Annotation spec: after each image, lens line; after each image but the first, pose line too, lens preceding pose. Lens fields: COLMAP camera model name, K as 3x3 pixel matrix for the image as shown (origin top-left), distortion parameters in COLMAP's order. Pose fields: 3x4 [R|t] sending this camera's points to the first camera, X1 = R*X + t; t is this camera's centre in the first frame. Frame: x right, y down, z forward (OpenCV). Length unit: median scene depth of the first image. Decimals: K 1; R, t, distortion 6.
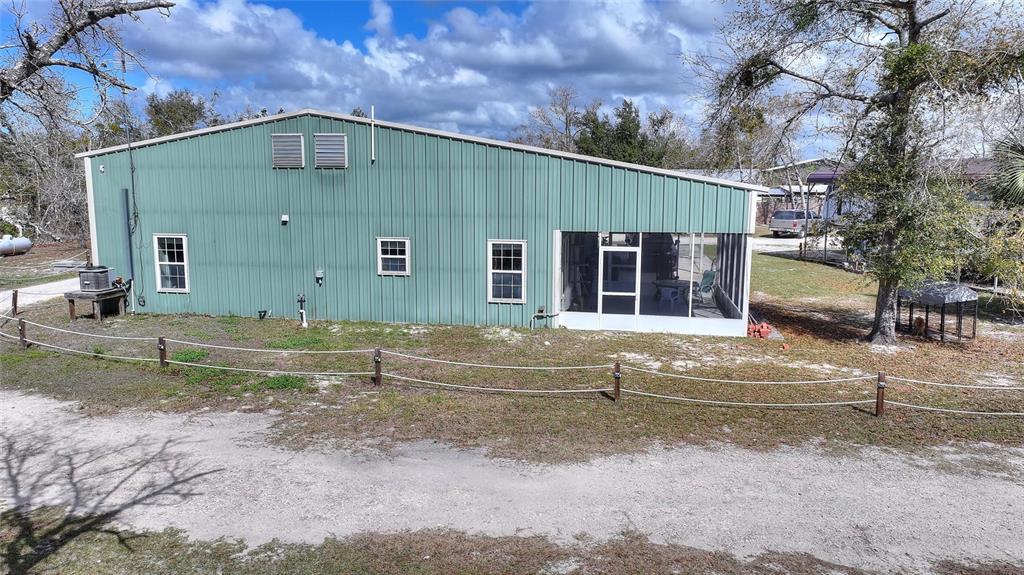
lens RADIAL K [[709.6, 0, 512.0], [0, 709.6, 287.5], [0, 0, 1]] dist [0.002536, 0.000207]
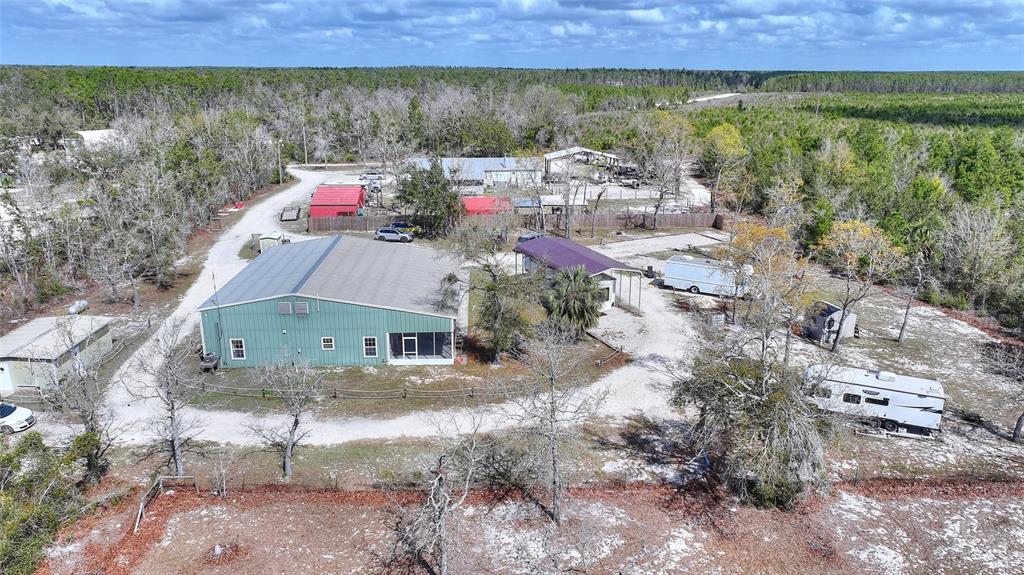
lens RADIAL K [[709.6, 0, 512.0], [0, 709.6, 287.5], [0, 0, 1]] dist [0.002536, 0.000207]
pose [[0.976506, -0.061876, 0.206415, -0.024811], [0.030514, 0.987941, 0.151795, -0.671826], [-0.213318, -0.141931, 0.966618, -1.830072]]
